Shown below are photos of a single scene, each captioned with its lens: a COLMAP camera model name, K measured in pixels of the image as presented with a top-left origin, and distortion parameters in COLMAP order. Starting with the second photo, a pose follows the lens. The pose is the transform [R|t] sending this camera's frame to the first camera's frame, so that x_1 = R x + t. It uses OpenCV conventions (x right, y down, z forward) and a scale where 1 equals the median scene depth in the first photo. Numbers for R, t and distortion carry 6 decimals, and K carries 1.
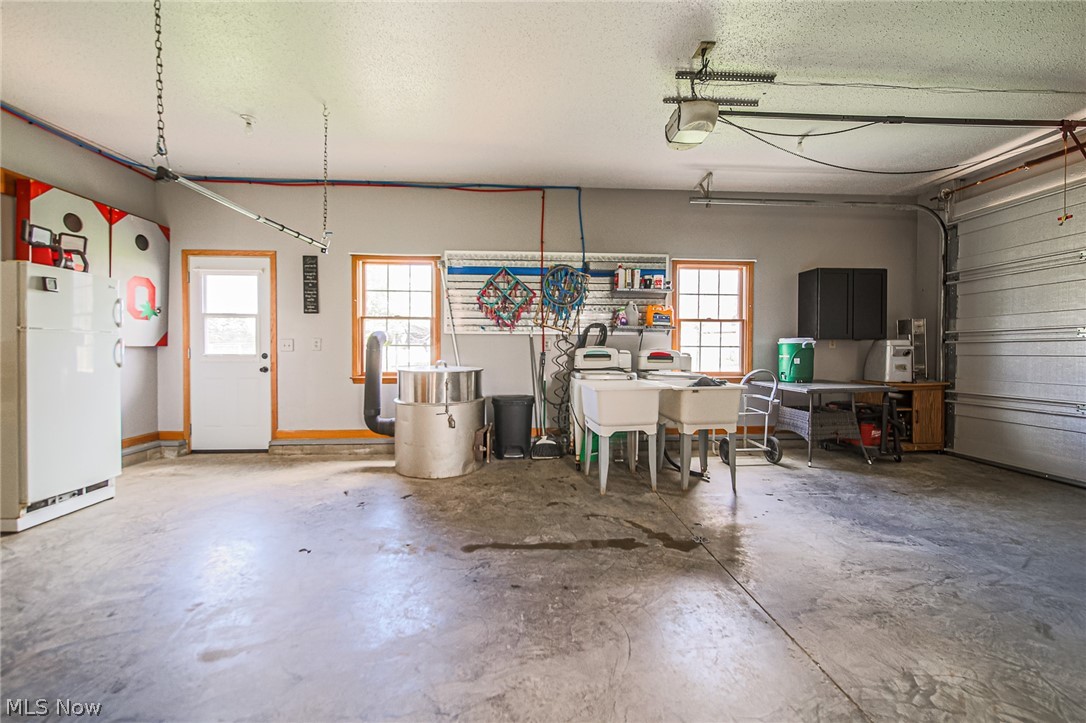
lens RADIAL K [[410.7, 0, 538.9], [0, 410.7, 358.3], [0, 0, 1]] dist [-0.001339, -0.000167]
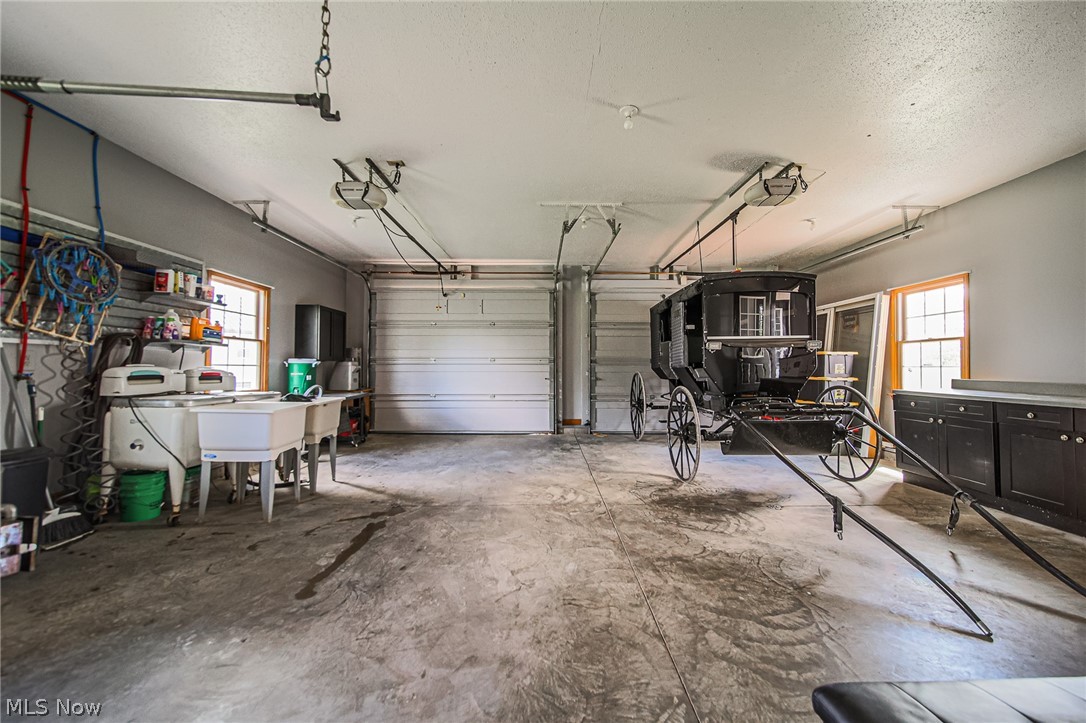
lens RADIAL K [[410.7, 0, 539.8], [0, 410.7, 361.7], [0, 0, 1]] dist [-0.001339, -0.000167]
pose [[0.065354, 0.013893, 0.997765, -0.630189], [0.016024, 0.999760, -0.014971, -0.013067], [-0.997733, 0.016966, 0.065116, 0.258695]]
